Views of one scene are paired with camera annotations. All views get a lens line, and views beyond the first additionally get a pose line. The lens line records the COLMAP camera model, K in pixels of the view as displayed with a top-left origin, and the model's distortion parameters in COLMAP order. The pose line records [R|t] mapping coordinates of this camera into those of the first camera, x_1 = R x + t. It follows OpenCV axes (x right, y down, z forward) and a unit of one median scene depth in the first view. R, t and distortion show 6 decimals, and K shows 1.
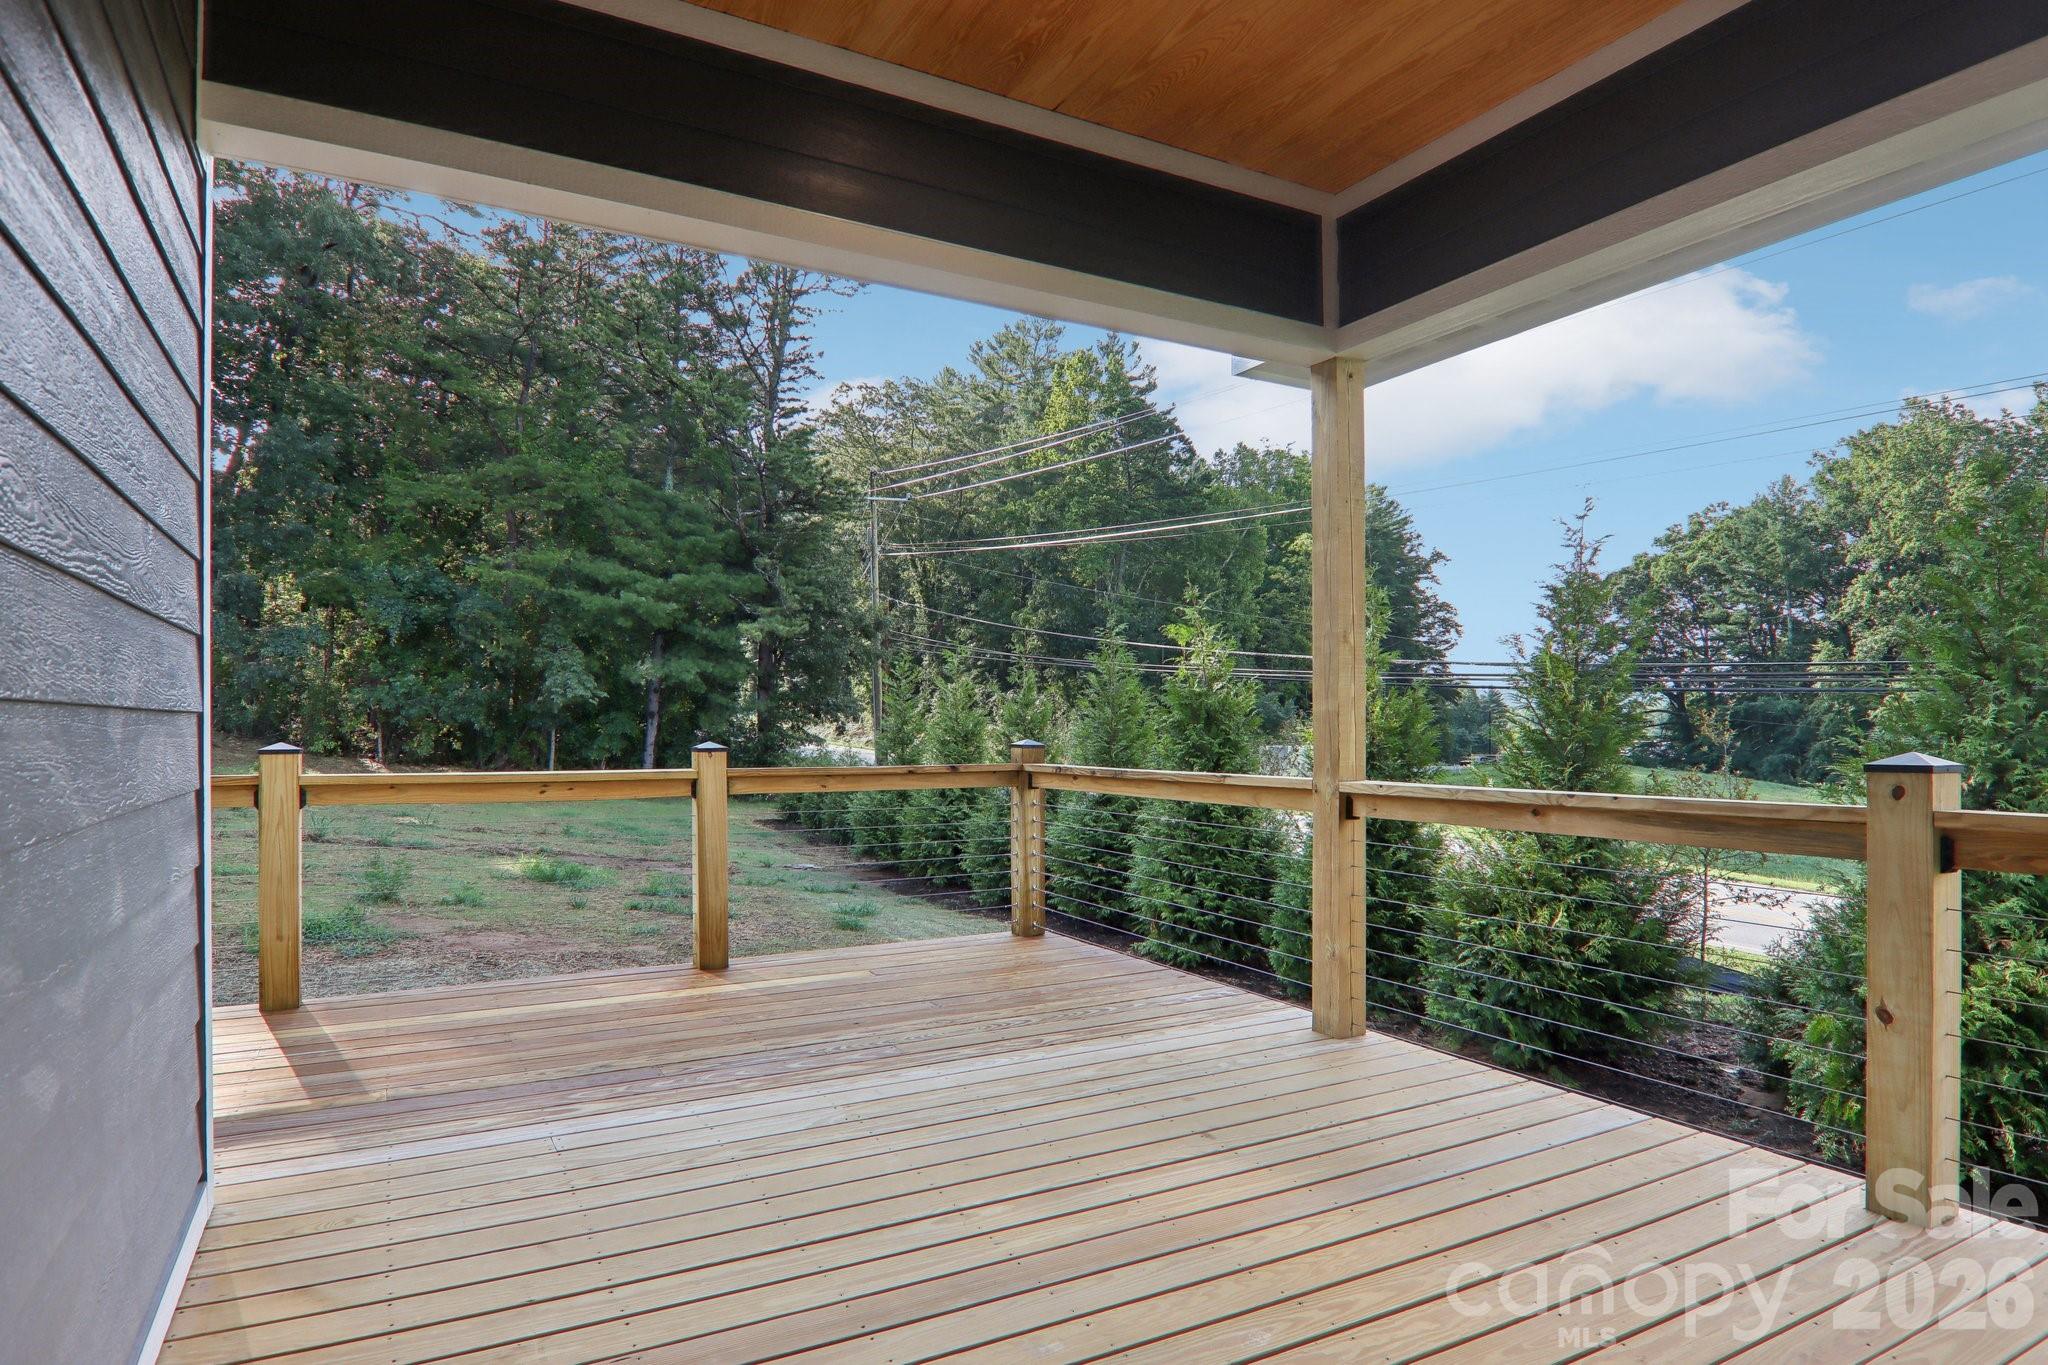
lens RADIAL K [[1171.4, 0, 1030.4], [0, 1171.4, 686.9], [0, 0, 1]] dist [0.001052, -0.008302]
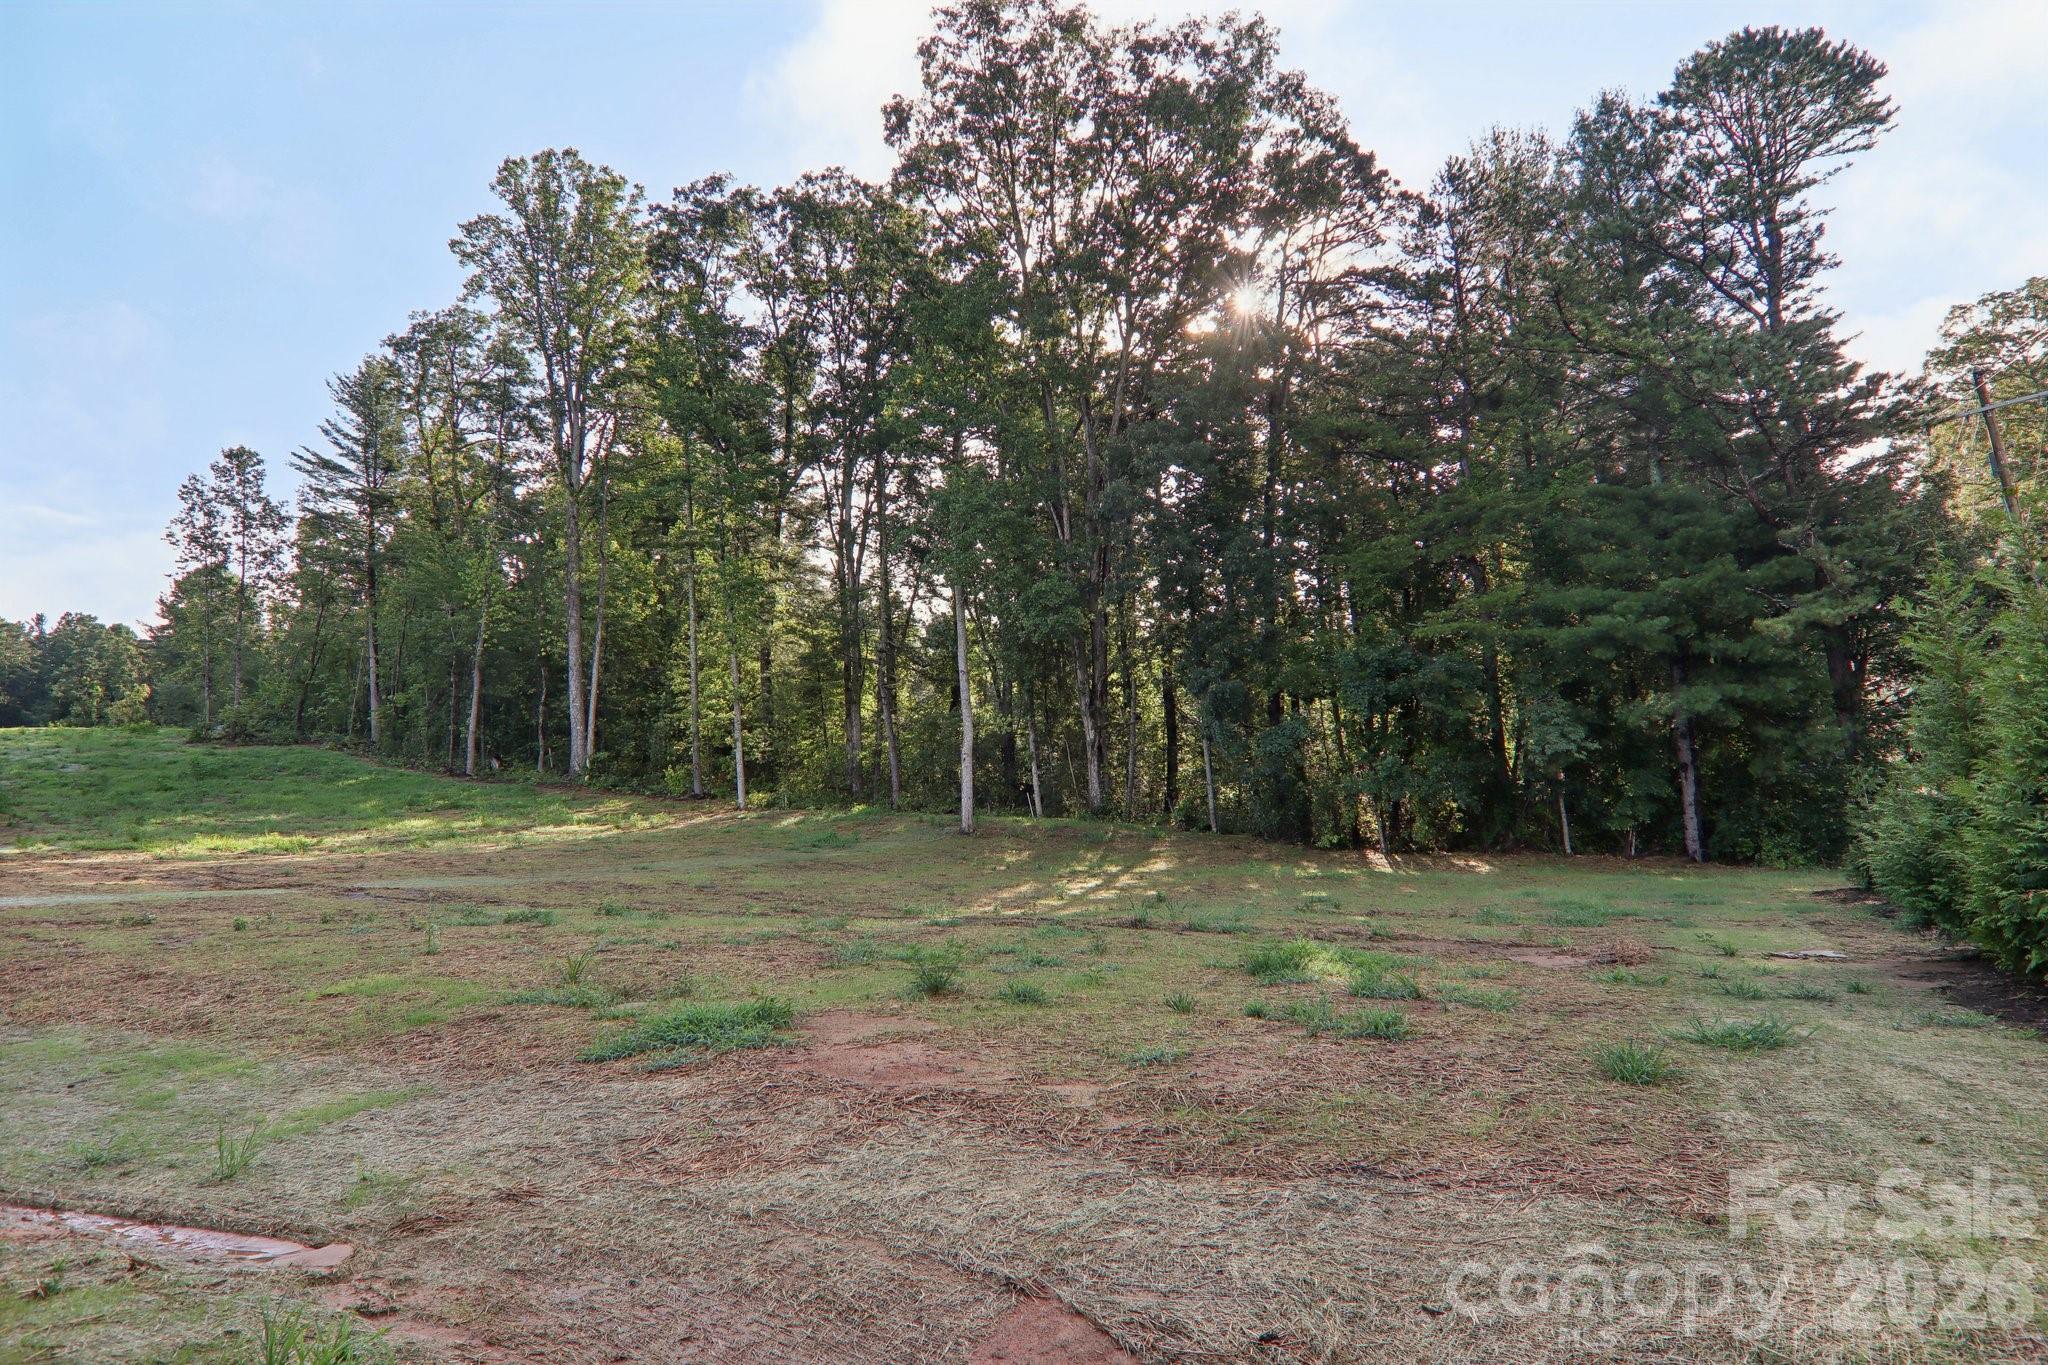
lens RADIAL K [[1171.4, 0, 1027.3], [0, 1171.4, 676.5], [0, 0, 1]] dist [0.001052, -0.008302]
pose [[0.604463, -0.198028, -0.771628, 0.028211], [0.125165, 0.980189, -0.153503, 0.032916], [0.786739, -0.003794, 0.617274, 0.188236]]
